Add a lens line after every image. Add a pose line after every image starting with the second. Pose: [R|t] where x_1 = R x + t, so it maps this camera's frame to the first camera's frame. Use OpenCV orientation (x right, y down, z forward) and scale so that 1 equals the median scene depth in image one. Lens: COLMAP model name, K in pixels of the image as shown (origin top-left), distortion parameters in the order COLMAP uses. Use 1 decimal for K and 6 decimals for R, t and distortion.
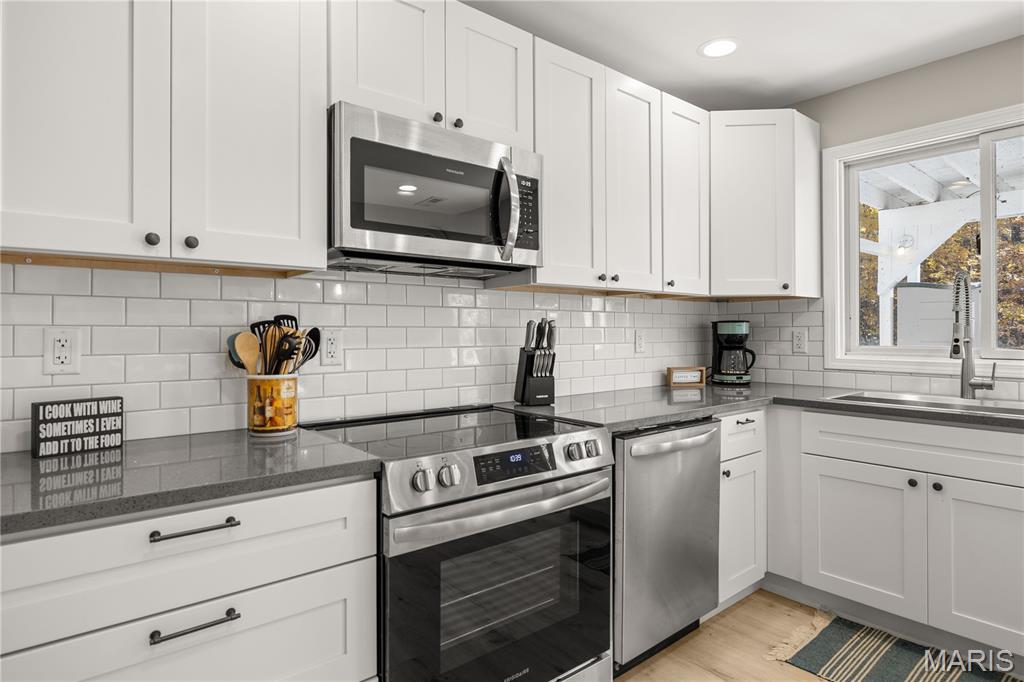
lens RADIAL K [[563.3, 0, 513.5], [0, 563.3, 331.2], [0, 0, 1]] dist [-0.003918, 0.001300]
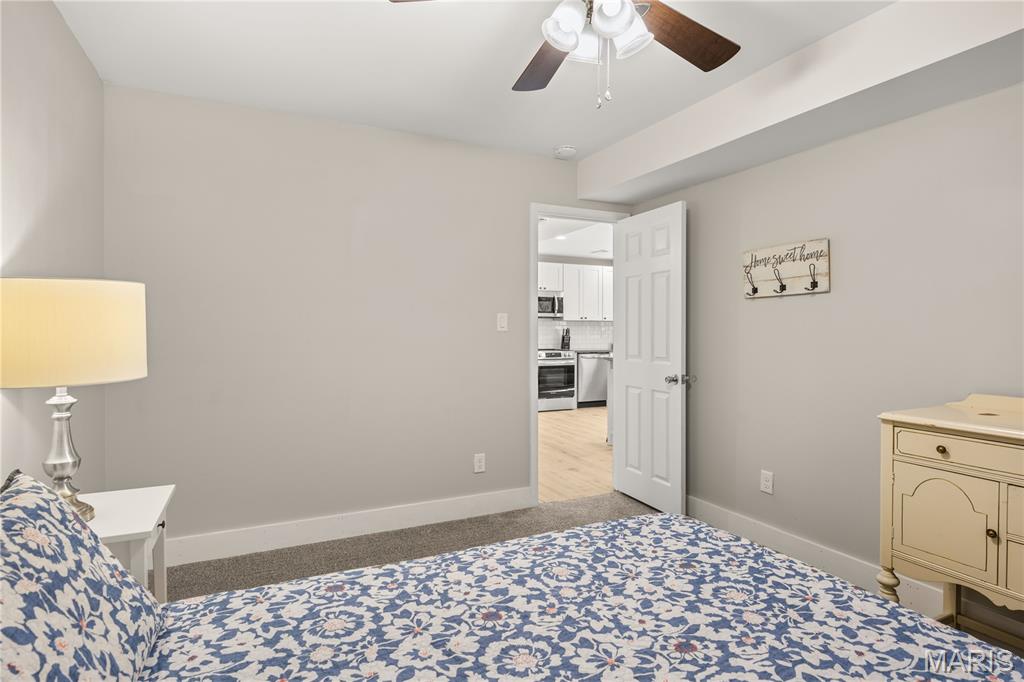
lens RADIAL K [[544.1, 0, 510.6], [0, 544.1, 346.6], [0, 0, 1]] dist [-0.000198, -0.003514]
pose [[0.974609, 0.007493, -0.223790, 0.647183], [-0.004995, 0.999919, 0.011728, 0.078717], [0.223860, -0.010313, 0.974567, -3.521280]]
